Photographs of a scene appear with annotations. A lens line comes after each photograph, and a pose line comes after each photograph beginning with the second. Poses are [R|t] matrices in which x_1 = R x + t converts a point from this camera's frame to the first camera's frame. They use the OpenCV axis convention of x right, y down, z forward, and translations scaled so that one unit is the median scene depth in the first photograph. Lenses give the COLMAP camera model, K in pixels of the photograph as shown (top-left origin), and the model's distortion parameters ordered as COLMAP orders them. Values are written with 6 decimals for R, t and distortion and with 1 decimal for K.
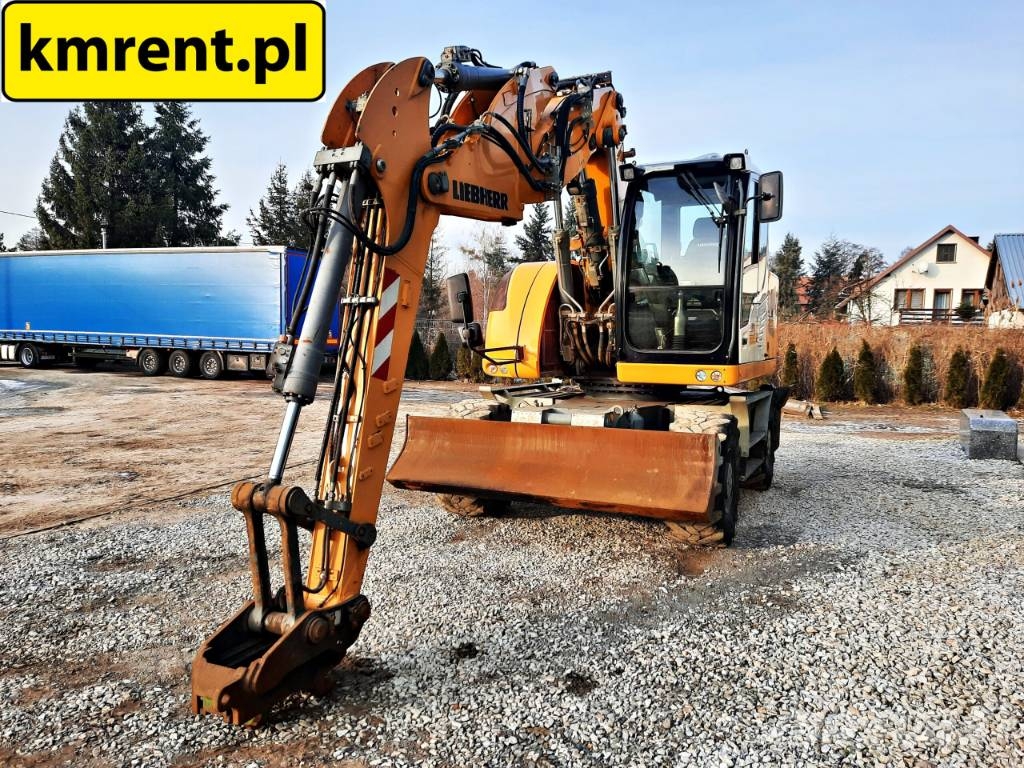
lens RADIAL K [[745.0, 0, 515.6], [0, 745.0, 387.5], [0, 0, 1]] dist [0.064616, -0.054296]
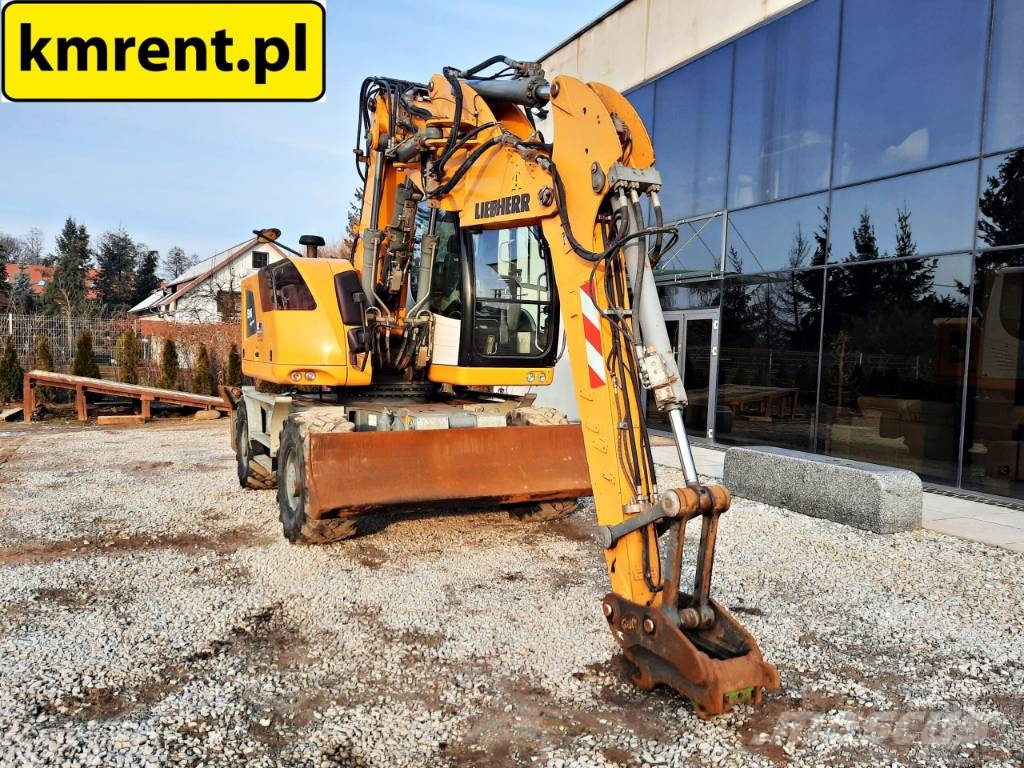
lens RADIAL K [[771.5, 0, 517.6], [0, 771.5, 391.9], [0, 0, 1]] dist [0.078989, -0.083576]
pose [[0.602107, -0.041797, 0.797321, -0.802356], [0.037891, 0.998999, 0.023755, -0.024721], [-0.797516, 0.015908, 0.603088, 0.319462]]
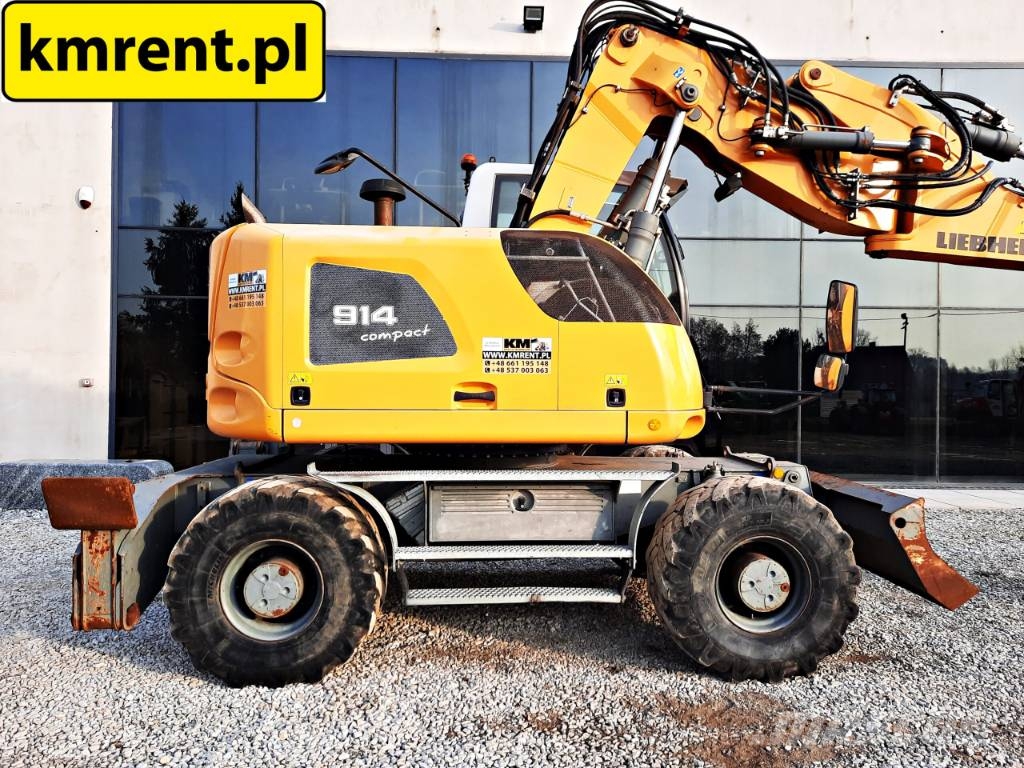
lens RADIAL K [[740.7, 0, 516.5], [0, 740.7, 387.3], [0, 0, 1]] dist [0.071454, -0.061418]
pose [[-0.479141, -0.018564, 0.877542, -0.610098], [0.044918, 0.997948, 0.045636, -0.114972], [-0.876588, 0.061283, -0.477324, 1.819517]]
